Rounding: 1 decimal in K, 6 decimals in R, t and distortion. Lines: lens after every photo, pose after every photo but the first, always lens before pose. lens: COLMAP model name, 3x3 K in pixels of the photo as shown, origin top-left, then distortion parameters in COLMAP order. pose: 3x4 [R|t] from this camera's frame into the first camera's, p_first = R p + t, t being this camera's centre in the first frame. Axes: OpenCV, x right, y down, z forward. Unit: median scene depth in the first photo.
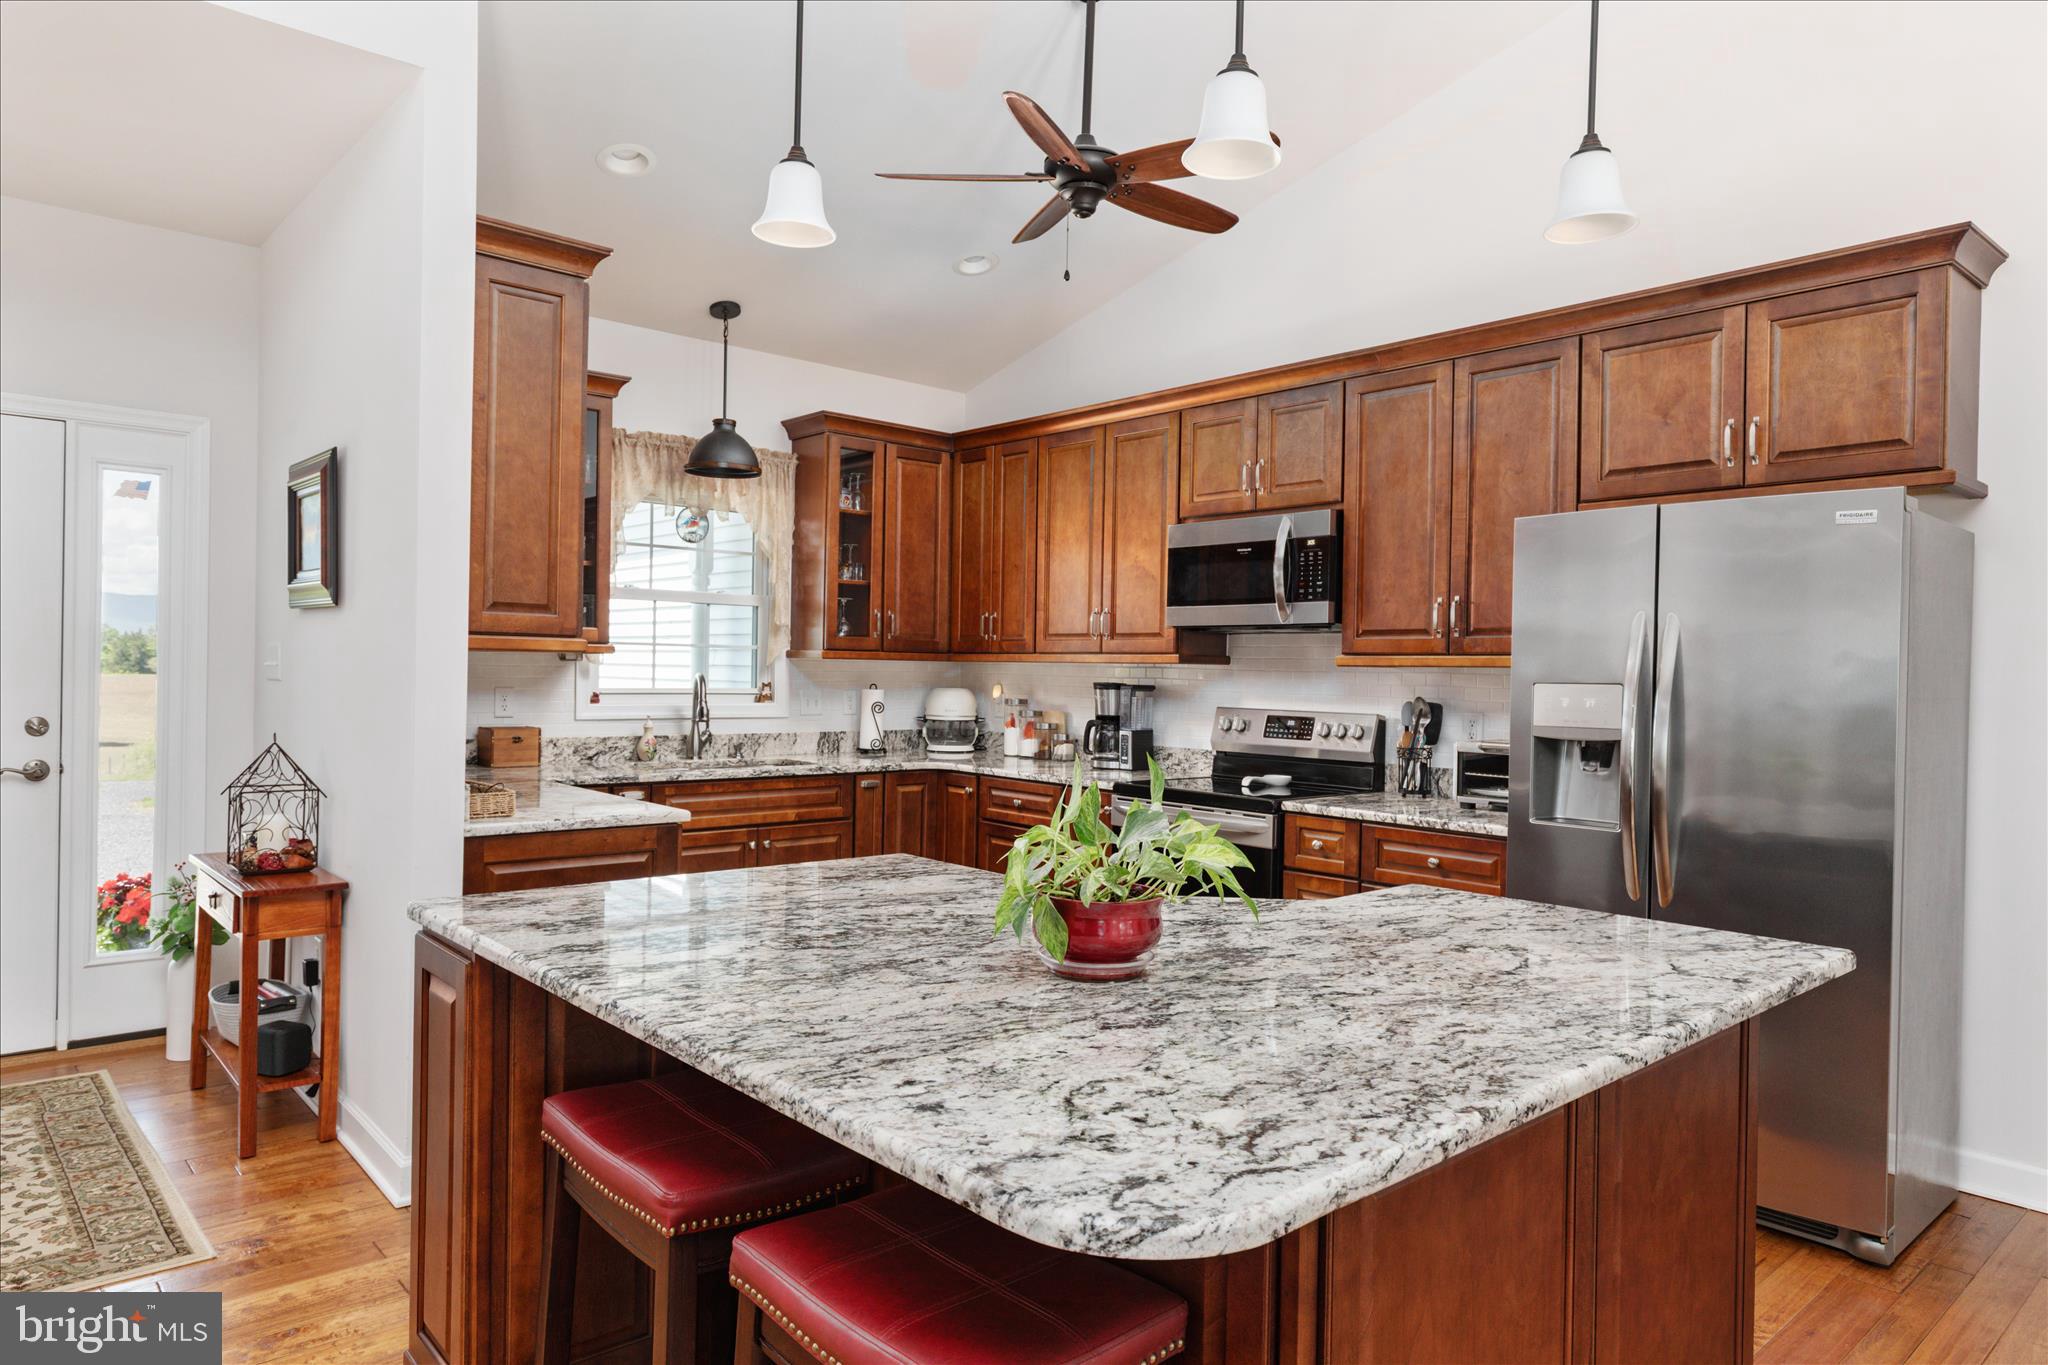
lens RADIAL K [[1272.9, 0, 1024.9], [0, 1272.9, 684.7], [0, 0, 1]] dist [0.004262, -0.000395]
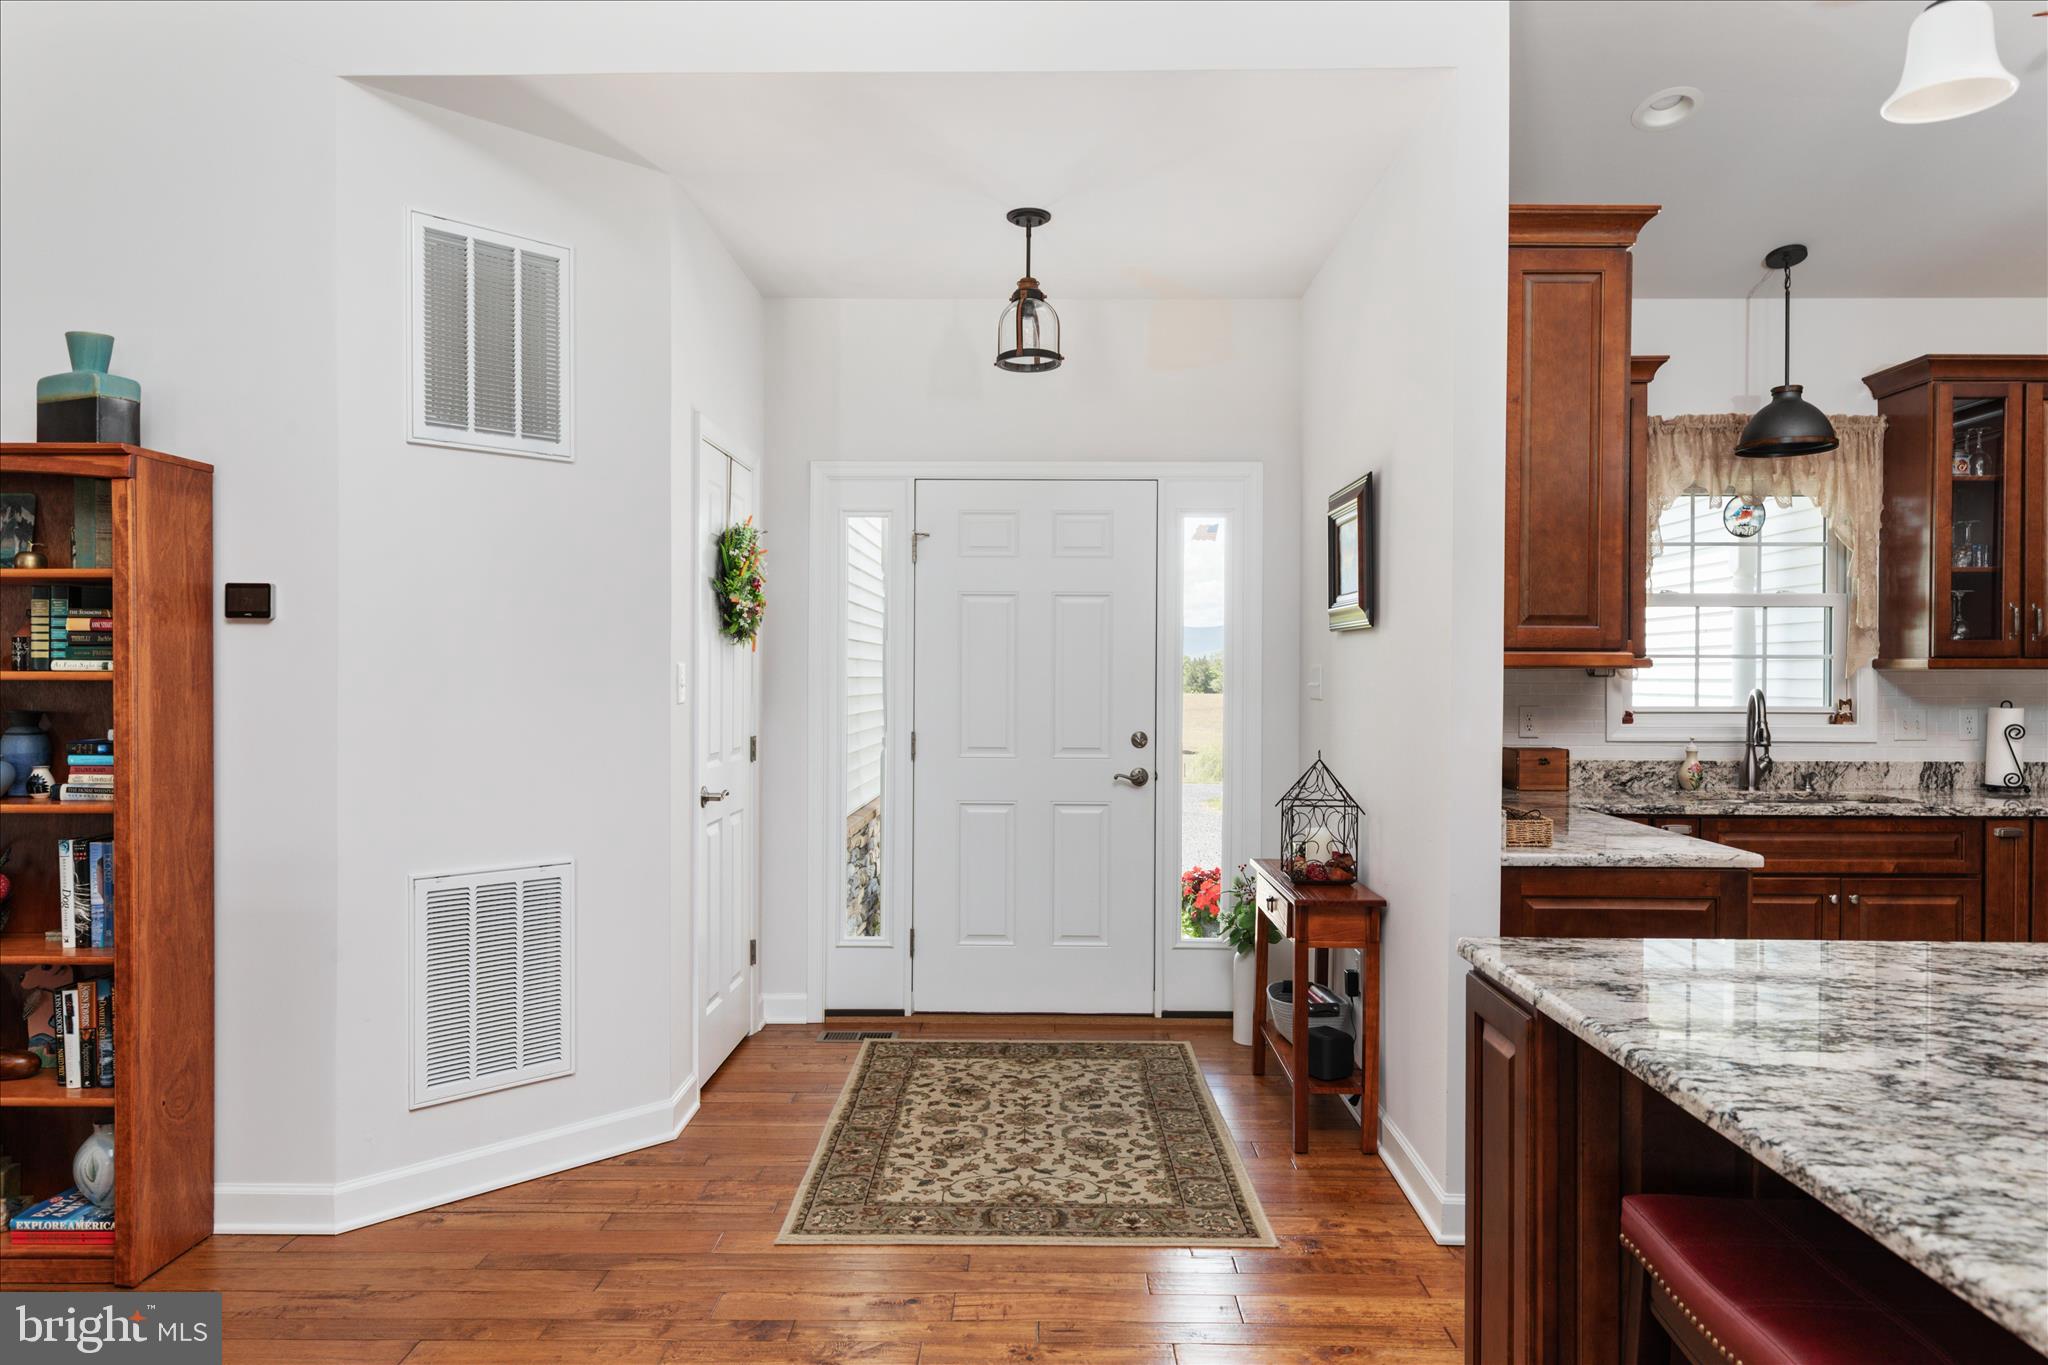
lens RADIAL K [[1290.9, 0, 1024.0], [0, 1290.9, 682.5], [0, 0, 1]] dist [0.001183, -0.000098]
pose [[0.734660, -0.012837, -0.678314, -0.045405], [0.002913, 0.999871, -0.015768, -0.001894], [0.678429, 0.009608, 0.734603, 0.052999]]
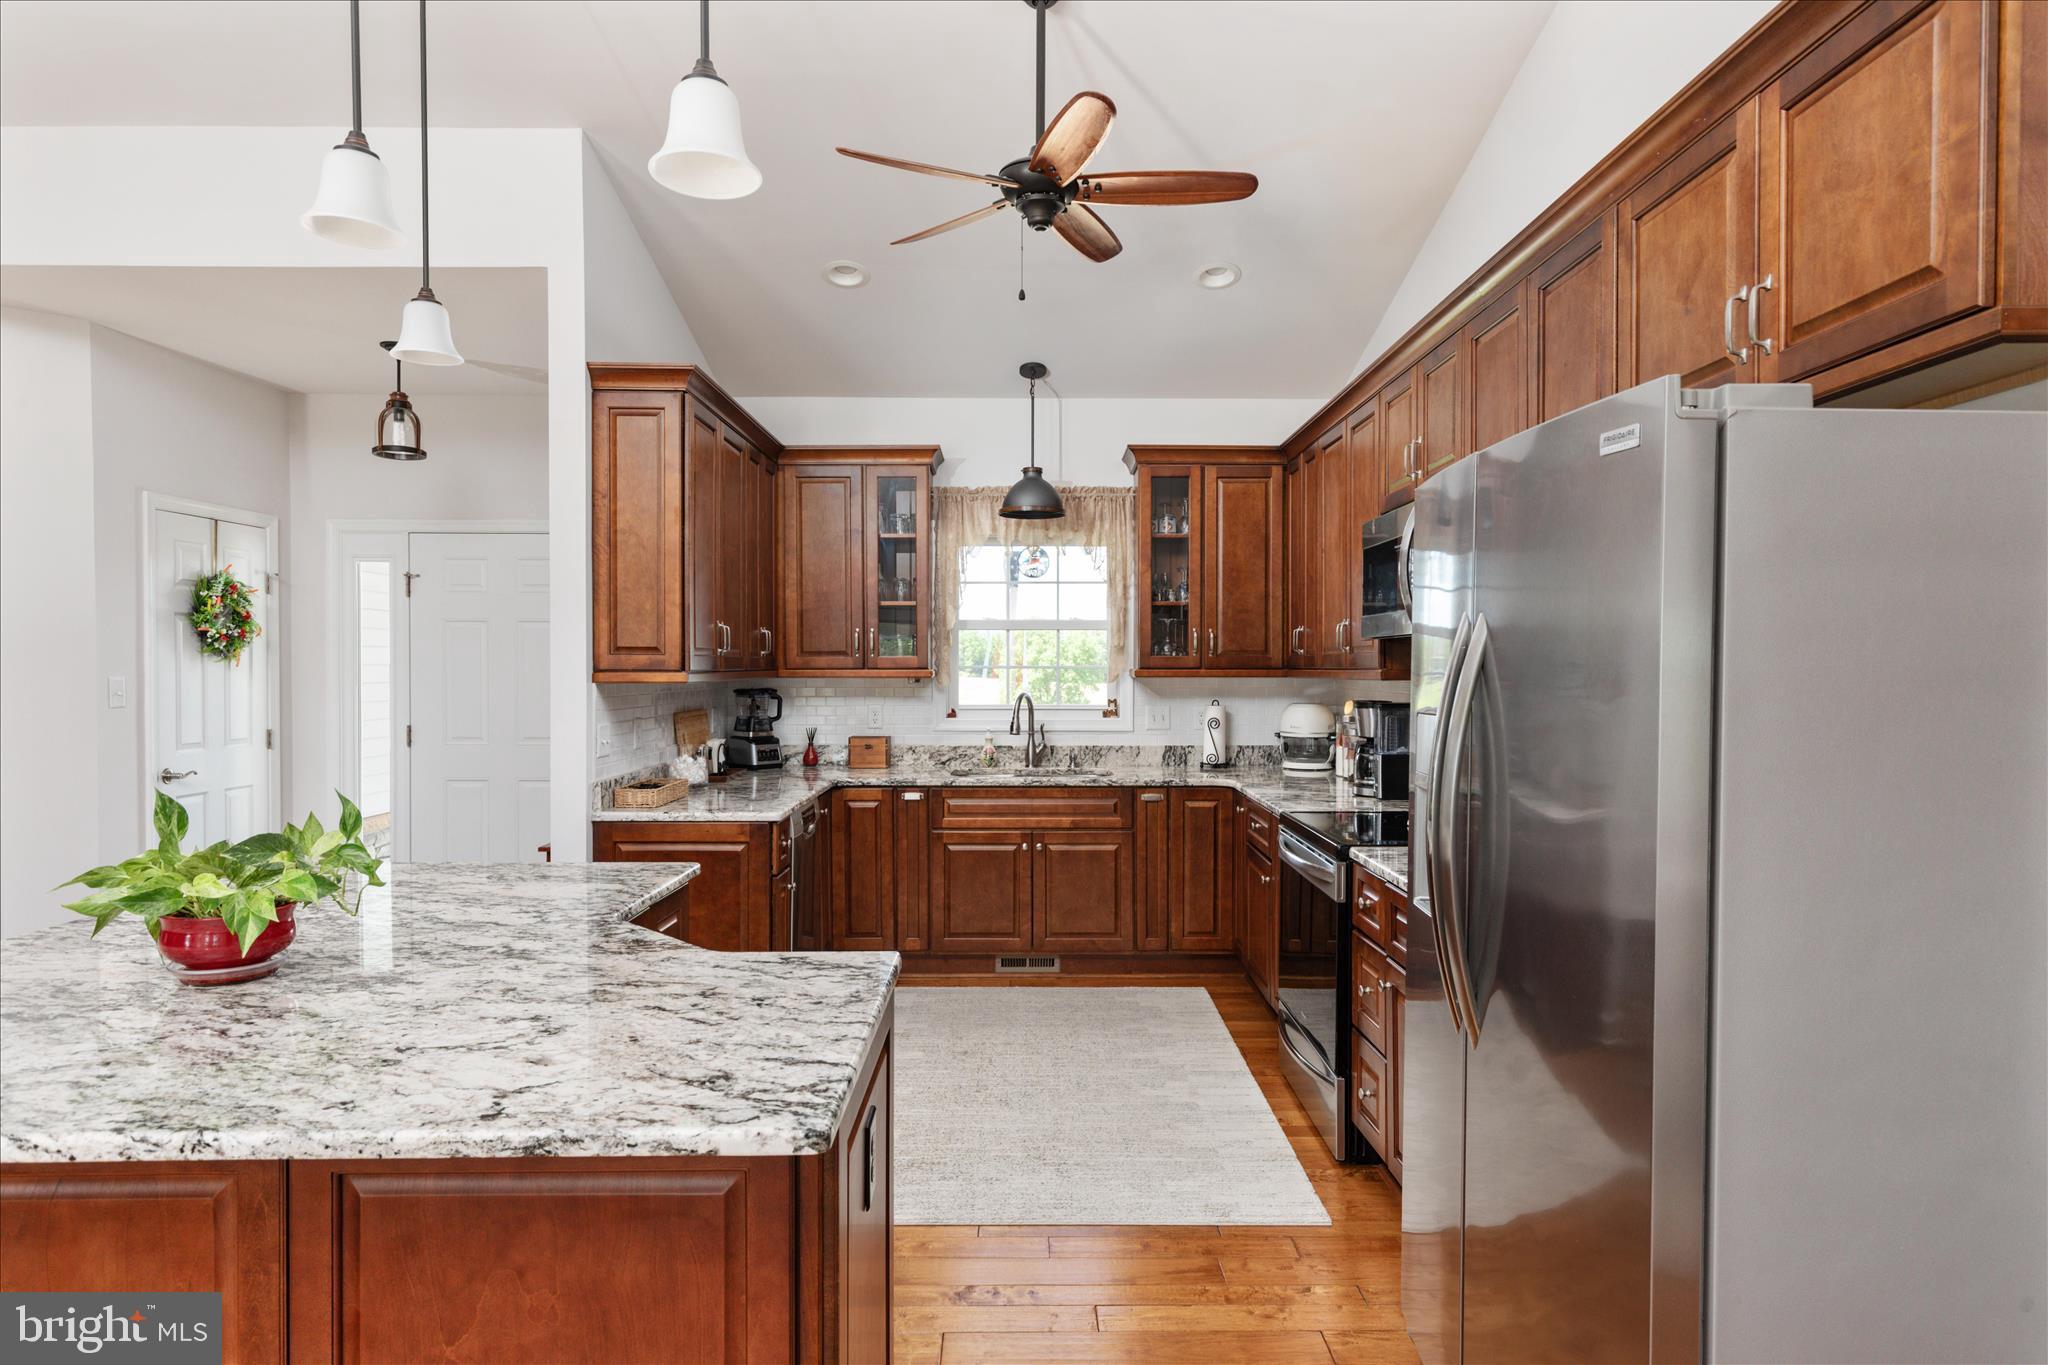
lens RADIAL K [[1146.7, 0, 1024.0], [0, 1146.7, 682.5], [0, 0, 1]] dist [0.004808, 0.000051]
pose [[0.751011, -0.009301, -0.660224, 0.645877], [0.005259, 0.999953, -0.008105, -0.014103], [0.660269, 0.002615, 0.751025, 0.346976]]
